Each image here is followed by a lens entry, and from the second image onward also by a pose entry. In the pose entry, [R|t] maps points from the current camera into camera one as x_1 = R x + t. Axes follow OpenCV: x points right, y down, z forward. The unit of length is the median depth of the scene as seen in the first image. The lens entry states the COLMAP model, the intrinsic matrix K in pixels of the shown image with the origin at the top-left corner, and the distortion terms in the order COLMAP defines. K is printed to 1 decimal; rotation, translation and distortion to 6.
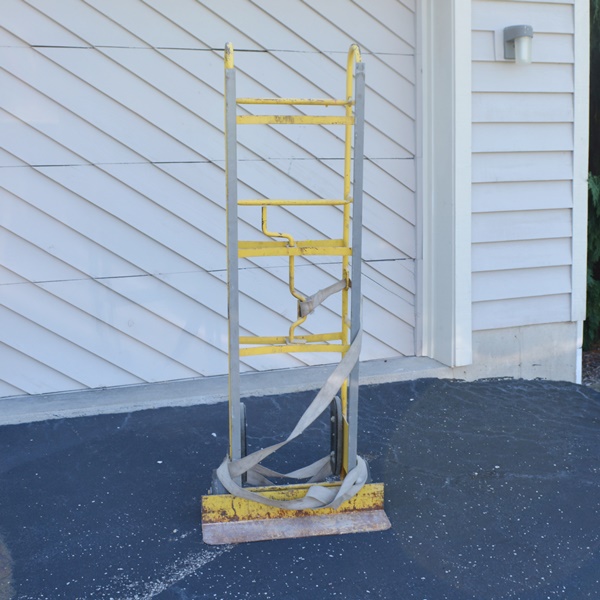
lens RADIAL K [[837.0, 0, 332.6], [0, 837.0, 253.5], [0, 0, 1]] dist [-0.090652, 0.000000]
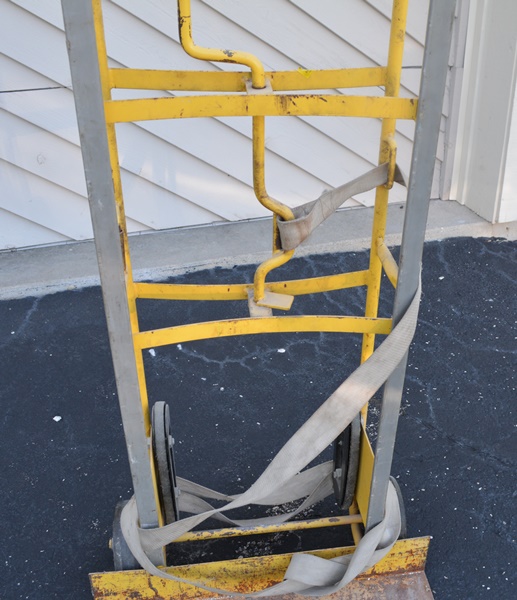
lens RADIAL K [[728.8, 0, 311.6], [0, 728.8, 305.6], [0, 0, 1]] dist [-0.070633, 0.000000]
pose [[0.999450, 0.032613, -0.006013, -0.012362], [-0.028342, 0.934147, 0.355761, -0.021947], [0.017219, -0.355395, 0.934557, 0.421162]]
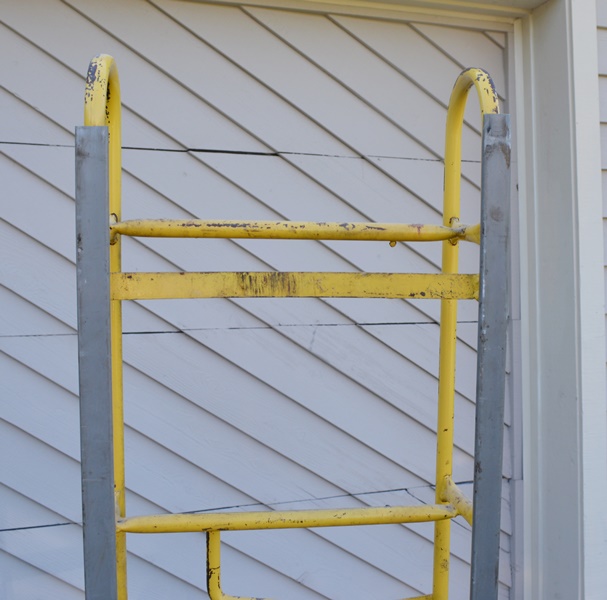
lens RADIAL K [[846.7, 0, 358.6], [0, 846.7, 242.5], [0, 0, 1]] dist [-0.090652, 0.000000]
pose [[0.999930, -0.000253, -0.011821, -0.010804], [-0.001770, 0.985294, -0.170856, -0.072716], [0.011690, 0.170865, 0.985225, 0.406318]]
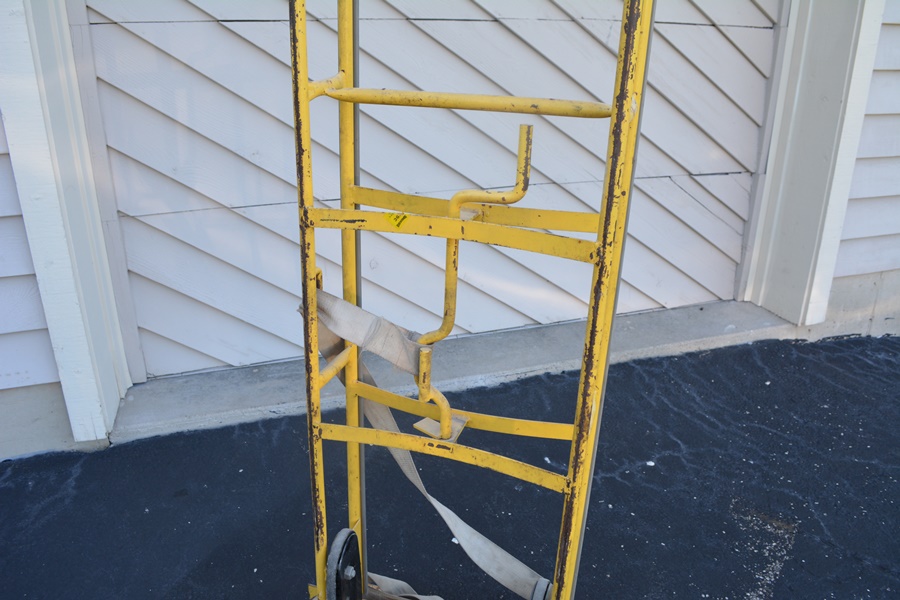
lens RADIAL K [[727.2, 0, 467.9], [0, 727.2, 312.8], [0, 0, 1]] dist [-0.091567, 0.017581]
pose [[0.999102, 0.033735, -0.025616, -0.154174], [-0.025914, 0.965163, 0.260365, -0.037323], [0.033507, -0.259467, 0.965171, 0.429270]]
